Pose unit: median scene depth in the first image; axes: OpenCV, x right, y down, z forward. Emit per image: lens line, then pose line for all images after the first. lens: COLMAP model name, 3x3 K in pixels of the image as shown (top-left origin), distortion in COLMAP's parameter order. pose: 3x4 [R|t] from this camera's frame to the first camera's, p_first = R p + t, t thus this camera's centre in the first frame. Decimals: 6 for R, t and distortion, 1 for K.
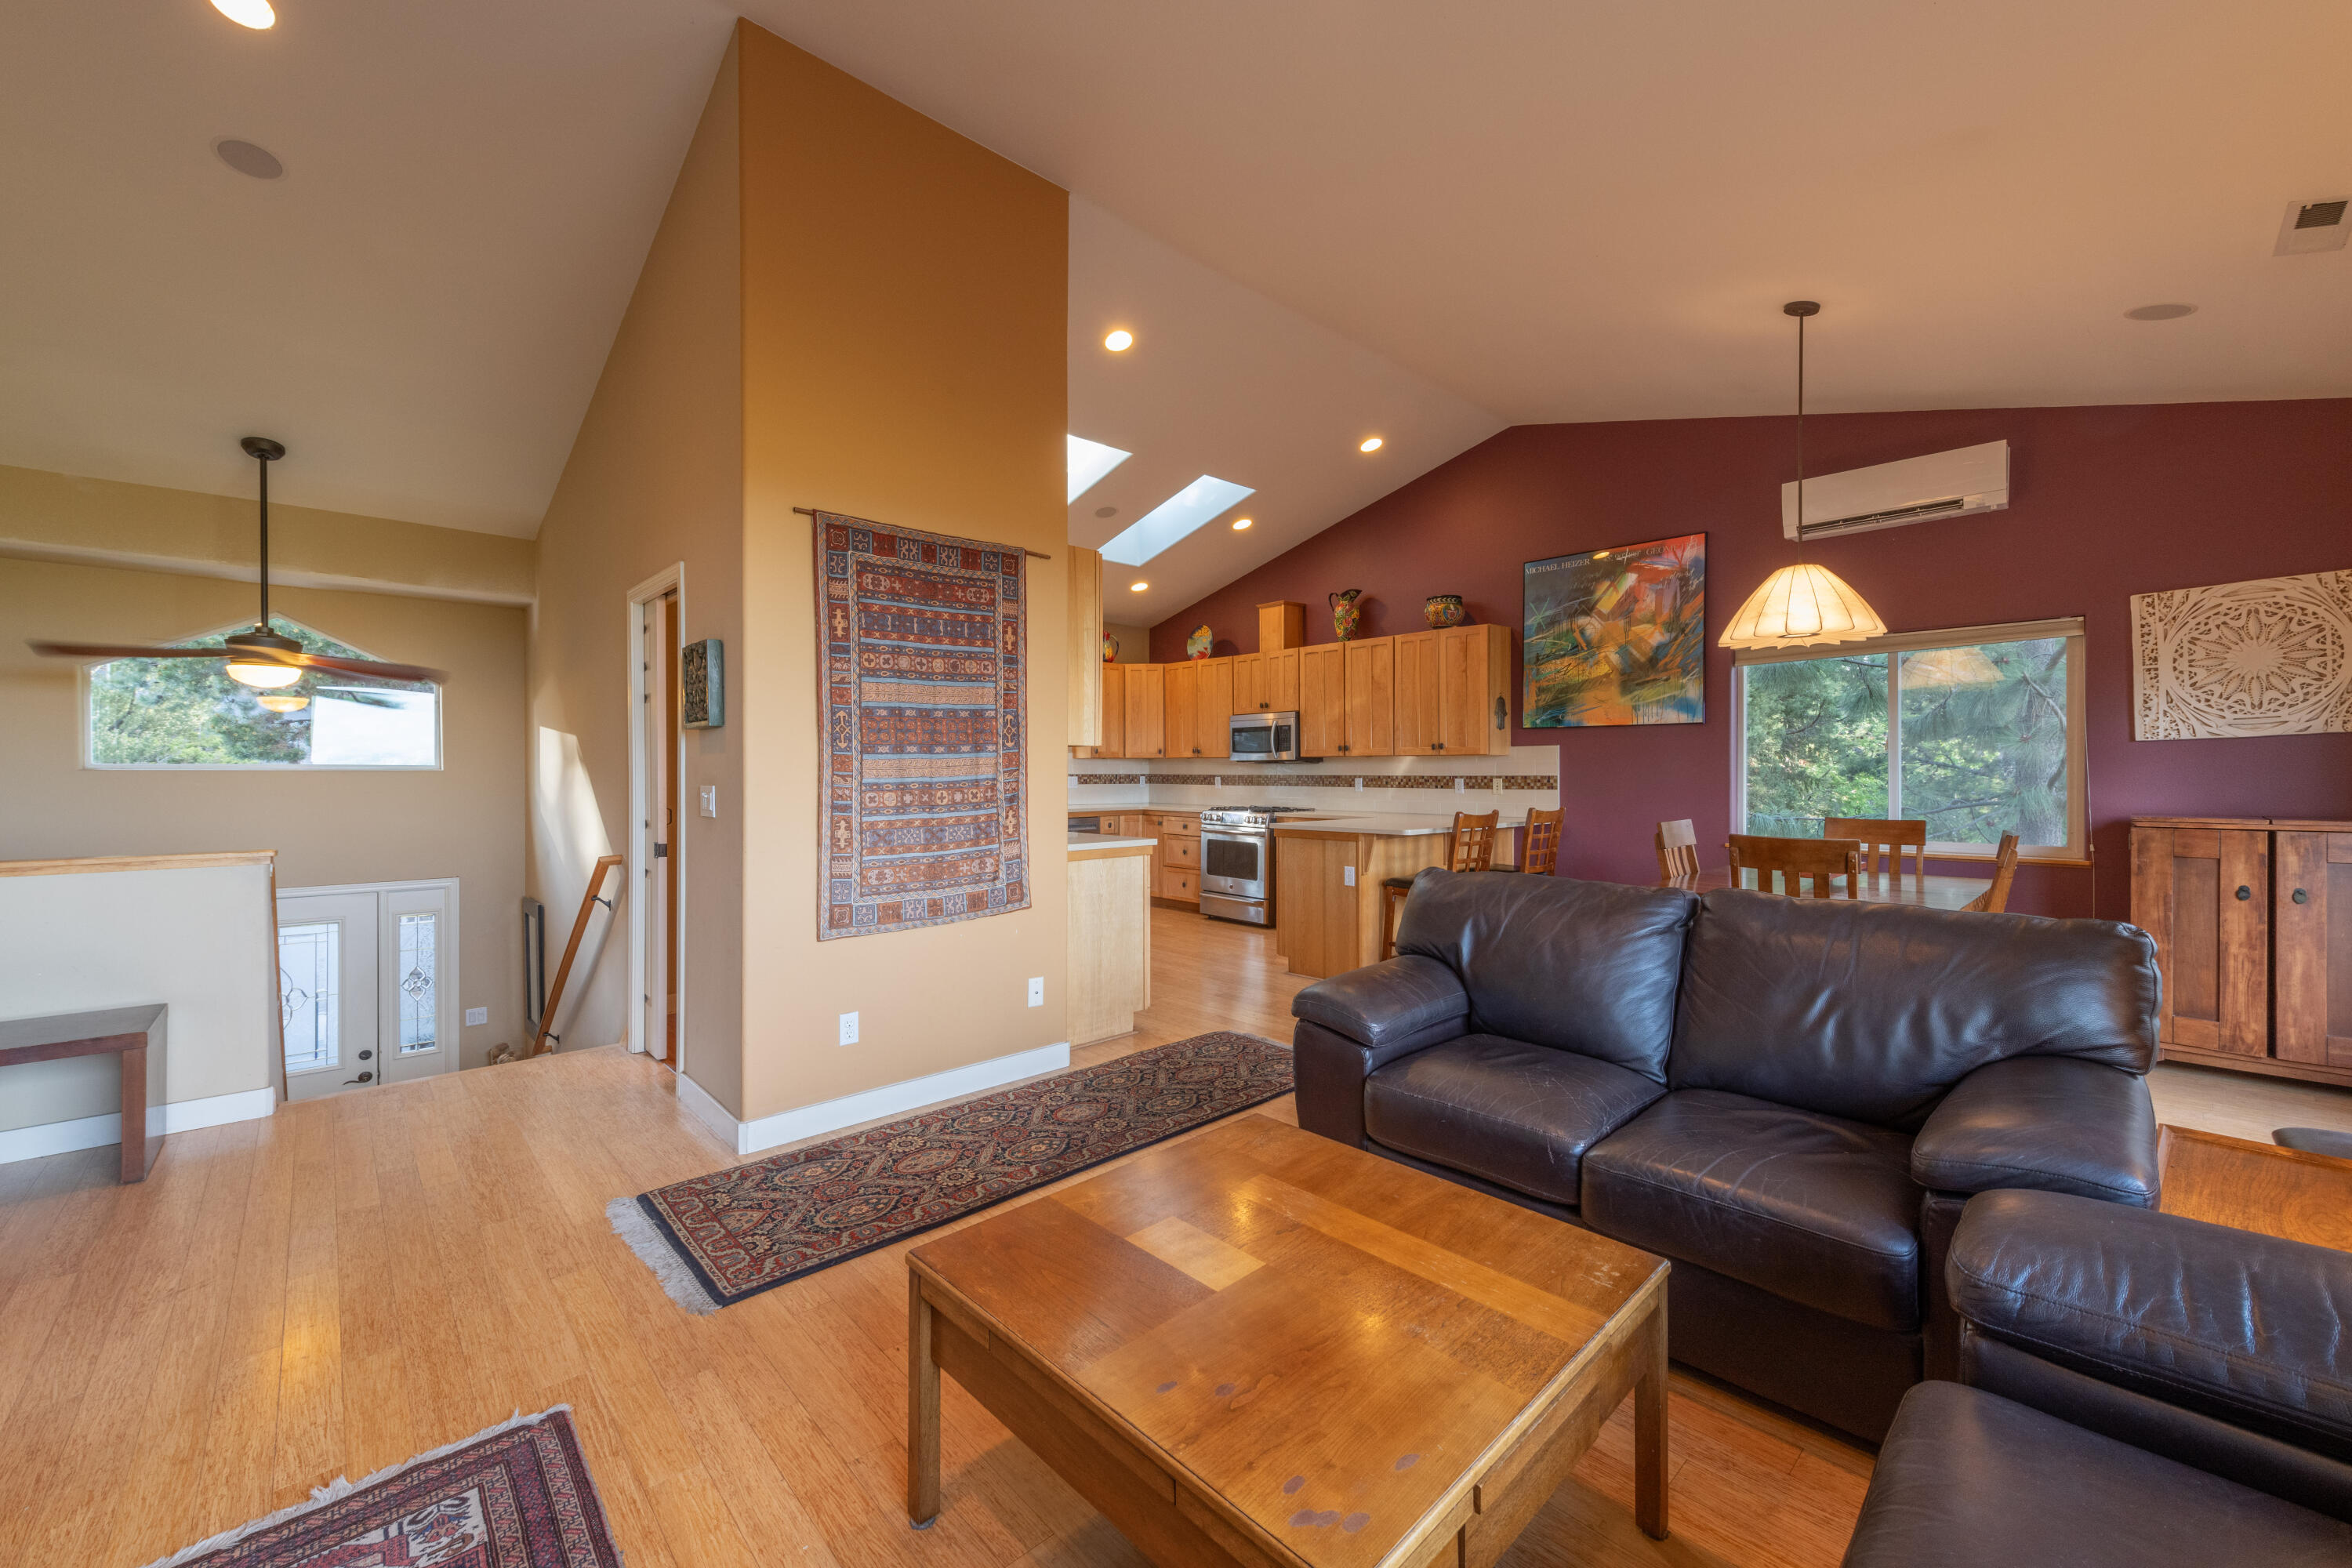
lens RADIAL K [[910.8, 0, 1187.6], [0, 910.8, 772.5], [0, 0, 1]] dist [0.019818, -0.003646]
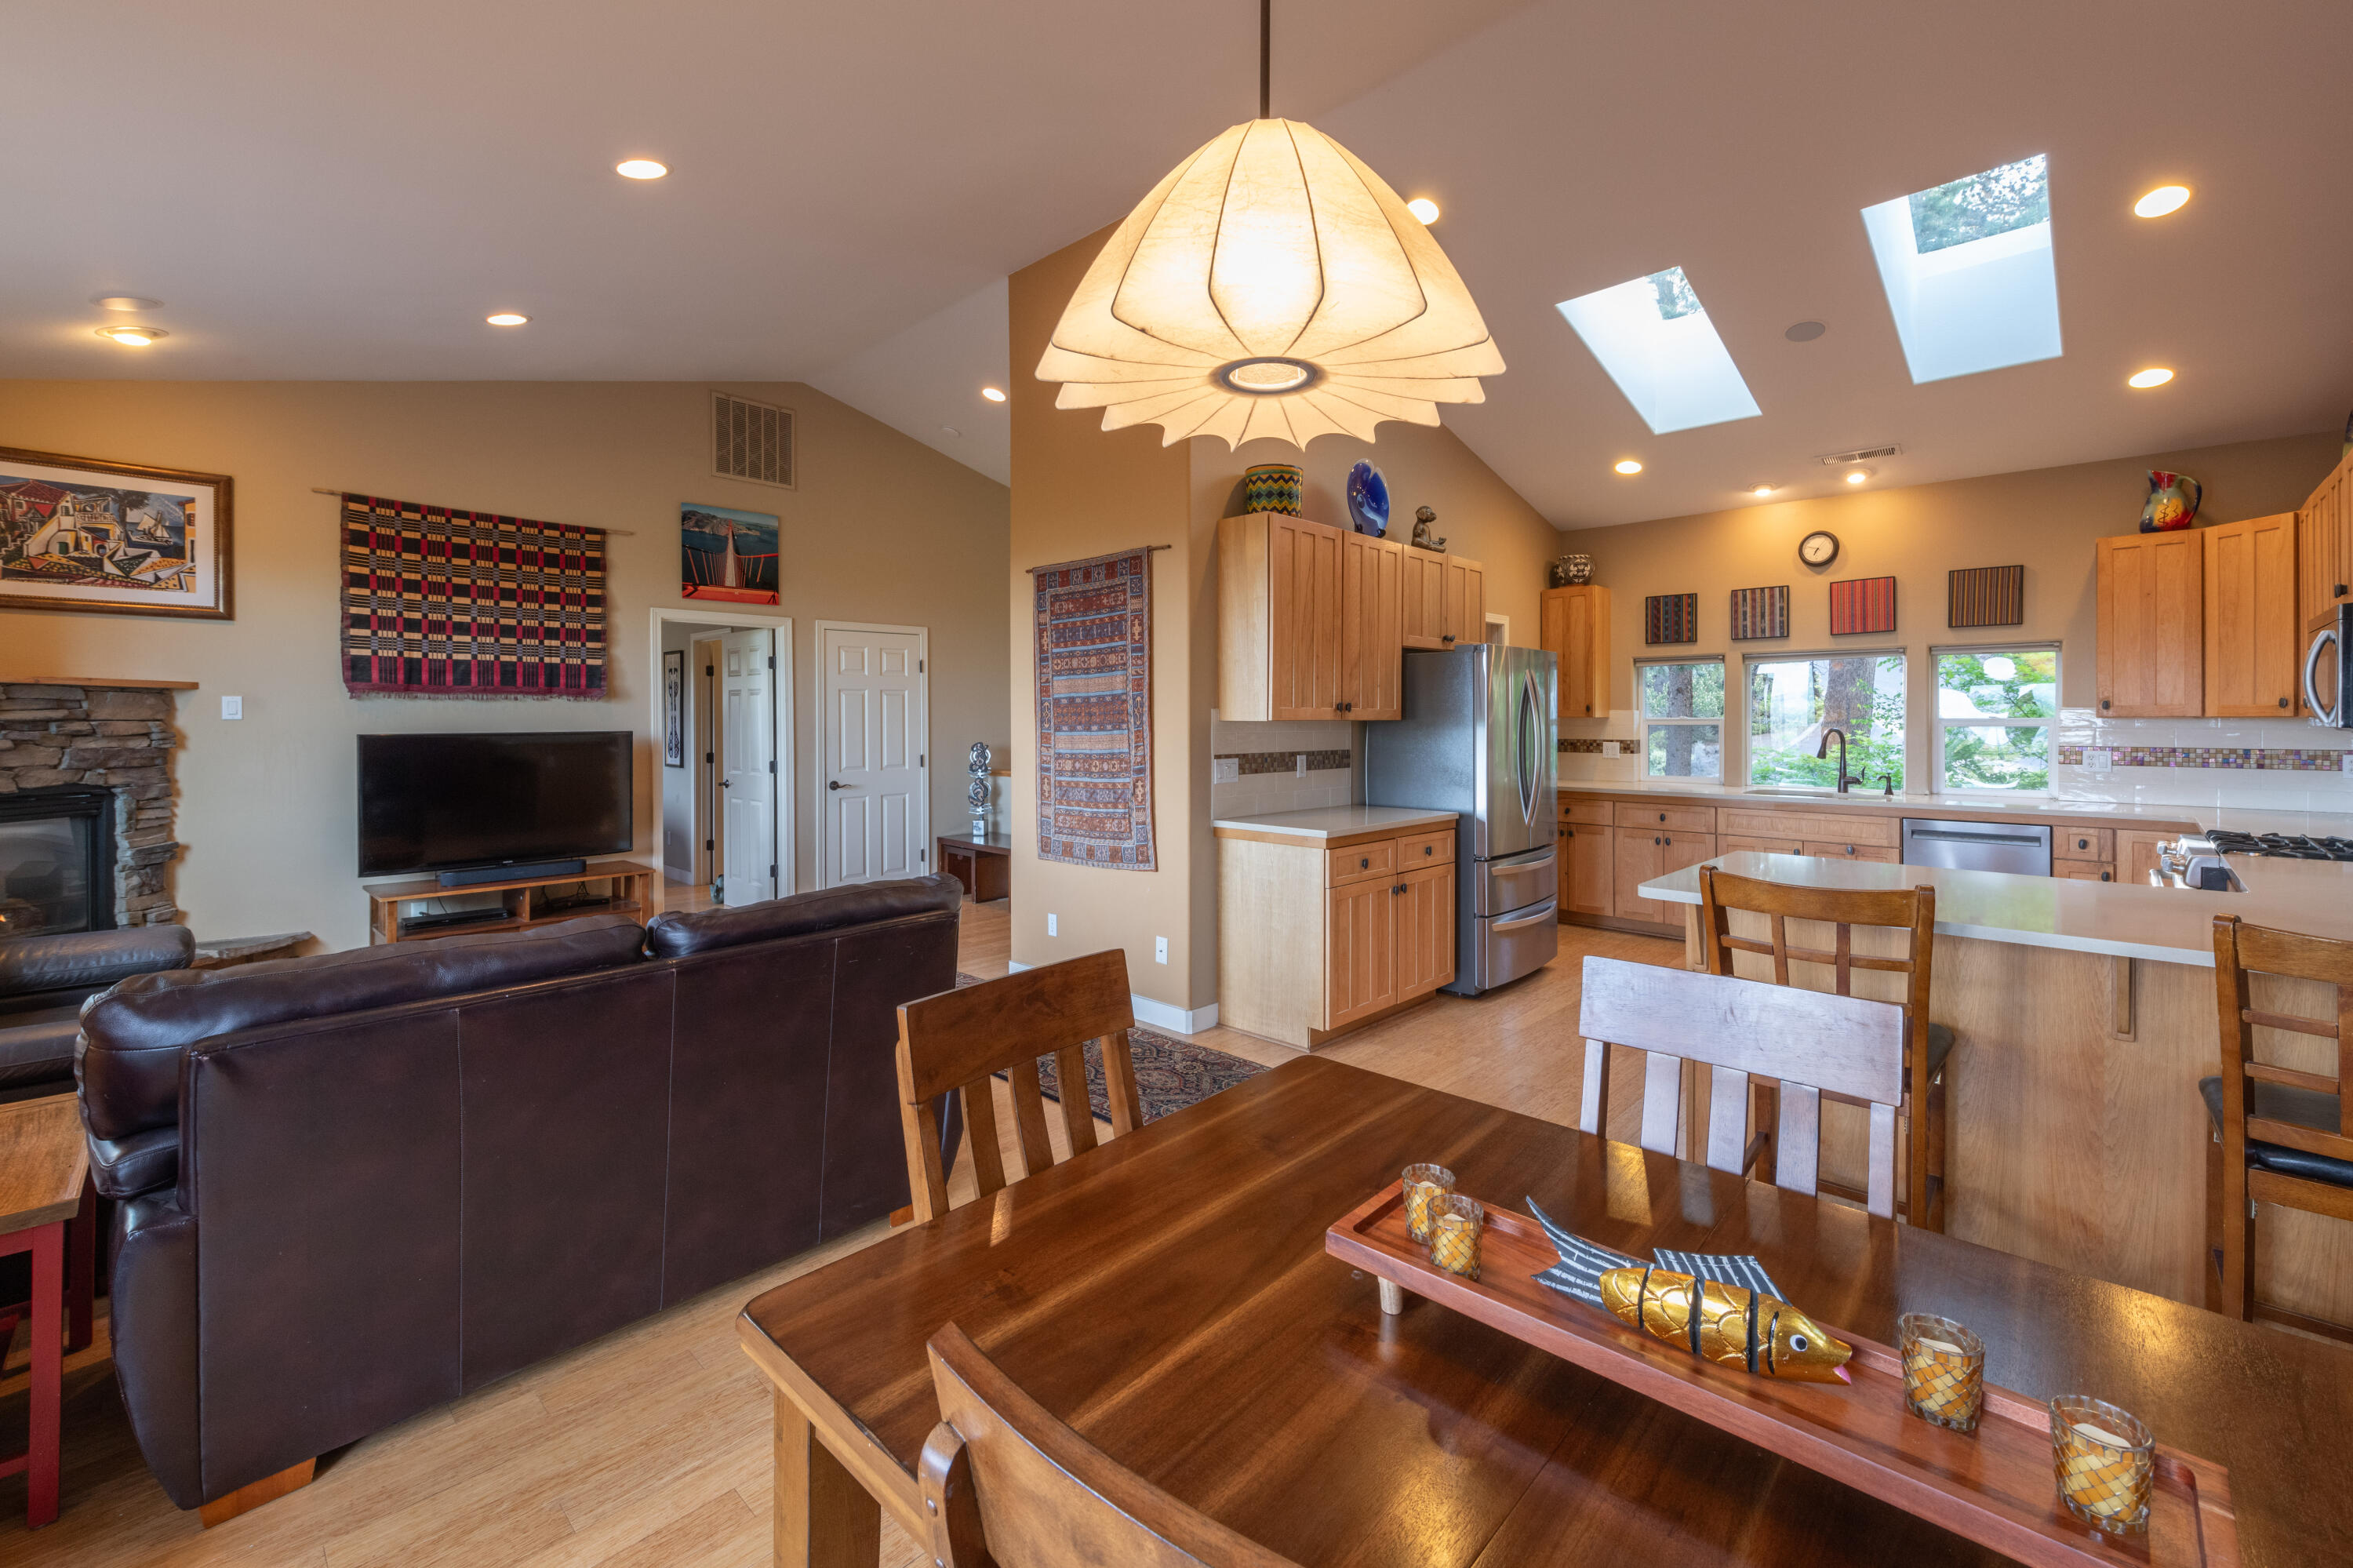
lens RADIAL K [[971.6, 0, 1201.3], [0, 971.6, 723.0], [0, 0, 1]] dist [0.001898, -0.000212]
pose [[0.065520, 0.006472, -0.997830, 0.646090], [0.000322, 0.999979, 0.006507, -0.024507], [0.997851, -0.000748, 0.065517, 0.634171]]
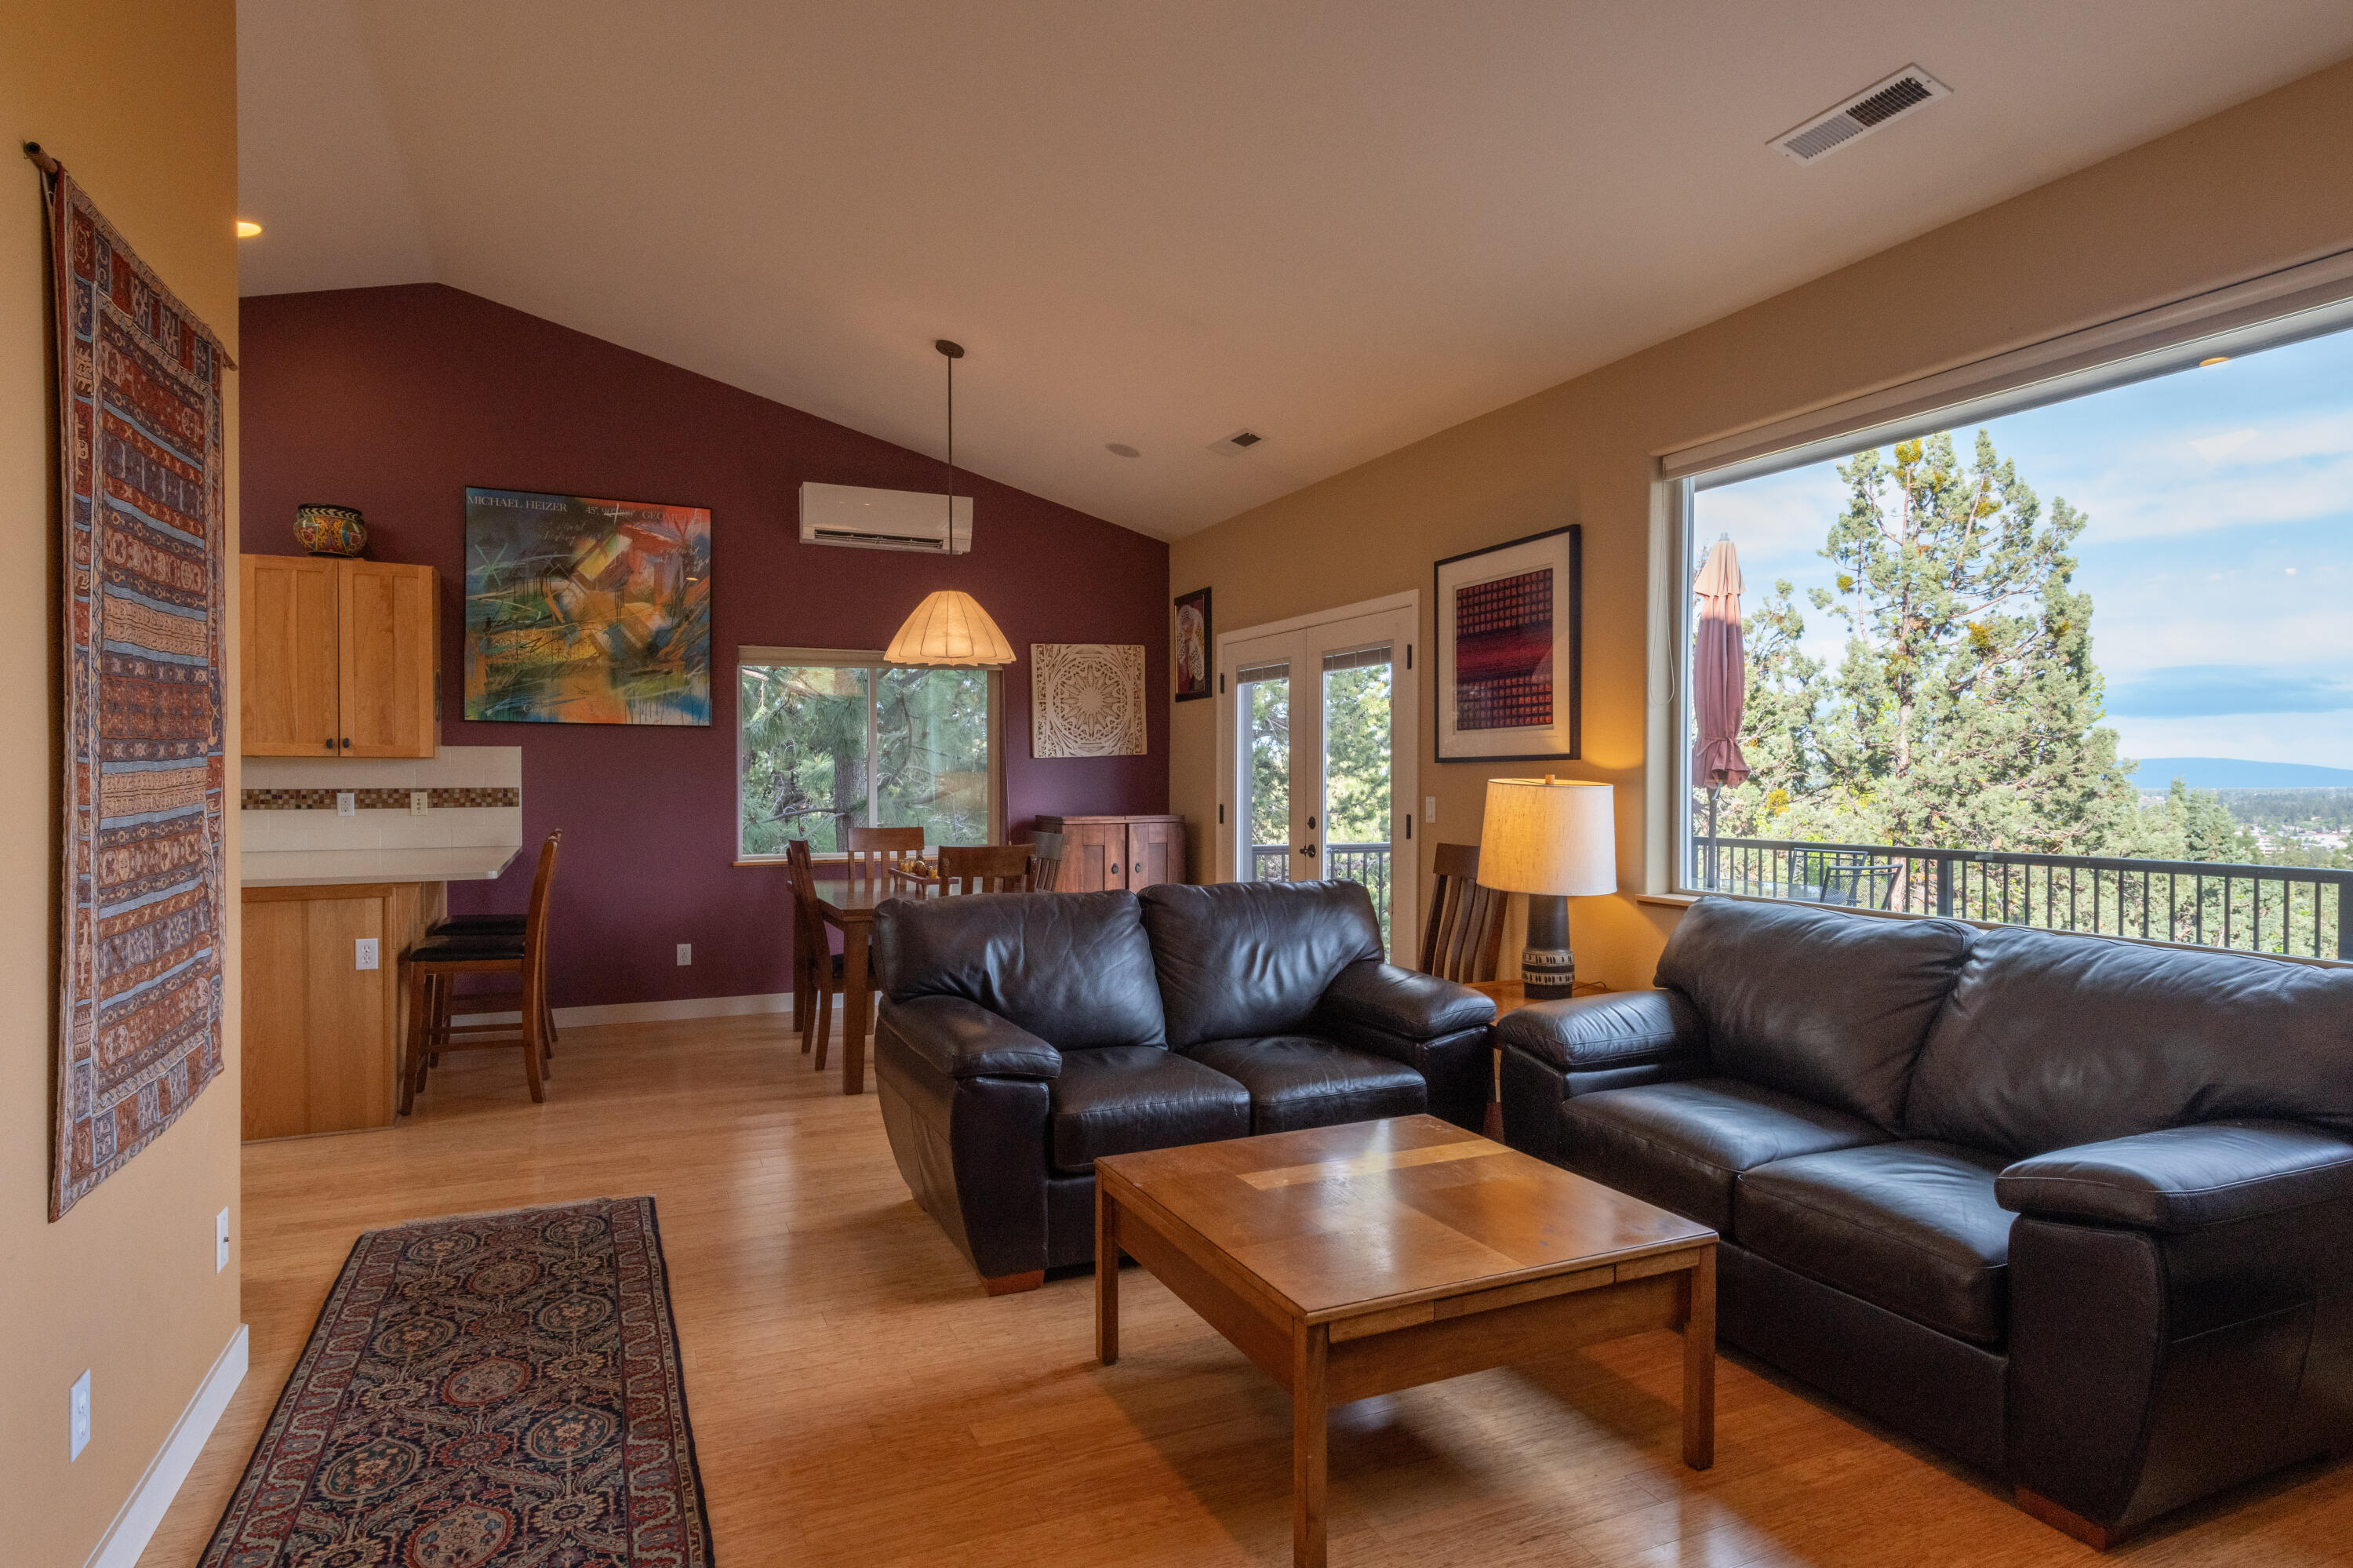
lens RADIAL K [[1275.6, 0, 1137.1], [0, 1275.6, 785.0], [0, 0, 1]] dist [0.021167, -0.000789]
pose [[0.344586, -0.007517, 0.938725, -0.426387], [-0.001173, 0.999964, 0.008438, -0.008734], [-0.938754, -0.004009, 0.344565, 0.190538]]
